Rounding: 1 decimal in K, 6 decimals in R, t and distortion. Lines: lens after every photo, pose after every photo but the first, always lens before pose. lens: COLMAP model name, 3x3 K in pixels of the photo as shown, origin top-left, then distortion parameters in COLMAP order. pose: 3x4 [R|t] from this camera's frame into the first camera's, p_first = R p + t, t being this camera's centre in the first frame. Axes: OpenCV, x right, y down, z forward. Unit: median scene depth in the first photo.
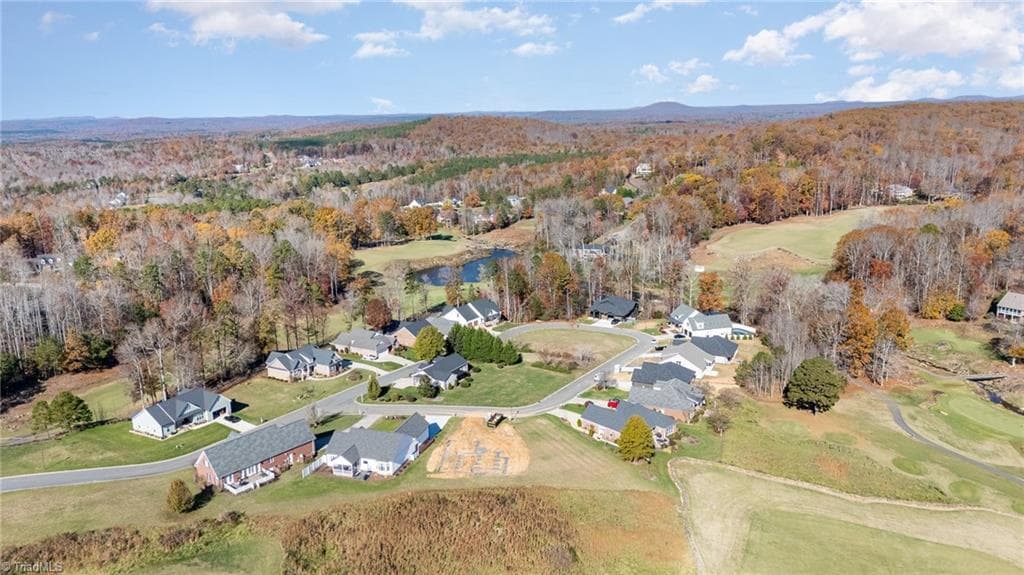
lens RADIAL K [[744.8, 0, 512.0], [0, 744.8, 287.5], [0, 0, 1]] dist [0.086000, -0.083263]
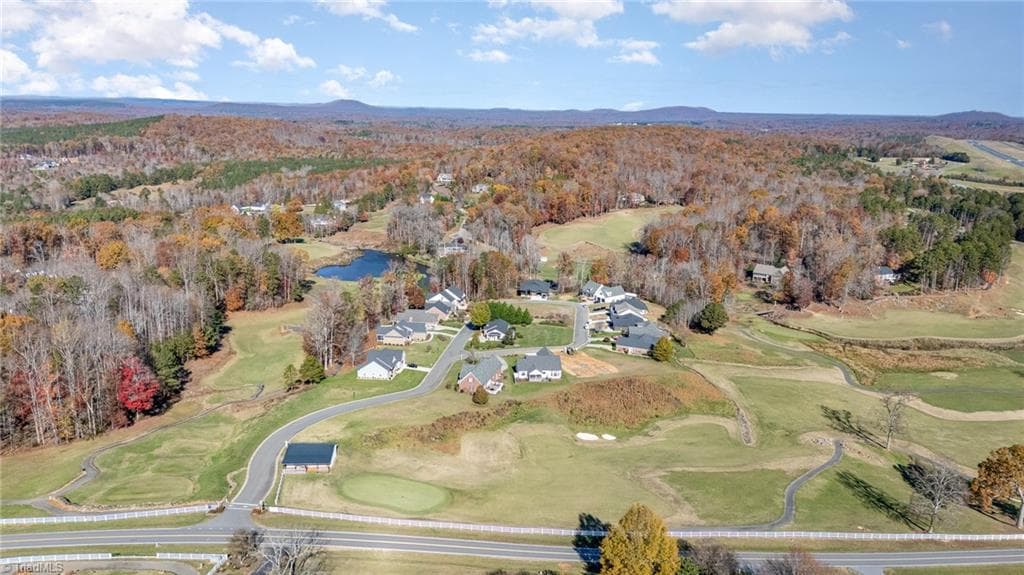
lens RADIAL K [[744.8, 0, 512.0], [0, 744.8, 287.5], [0, 0, 1]] dist [0.086000, -0.083263]
pose [[0.913502, -0.054315, 0.403192, -0.235936], [0.052702, 0.998496, 0.015104, 0.001776], [-0.403406, 0.007451, 0.914991, -0.134741]]
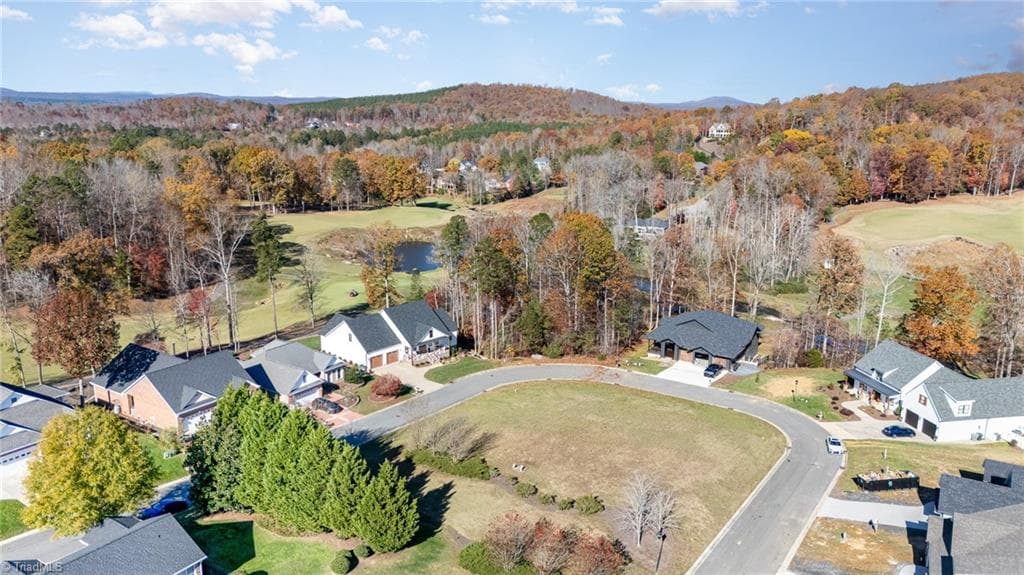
lens RADIAL K [[744.8, 0, 512.0], [0, 744.8, 287.5], [0, 0, 1]] dist [0.086000, -0.083263]
pose [[0.997266, 0.049926, -0.054474, 0.020746], [-0.049326, 0.998707, 0.012312, -0.000877], [0.055019, -0.009592, 0.998439, 0.267989]]
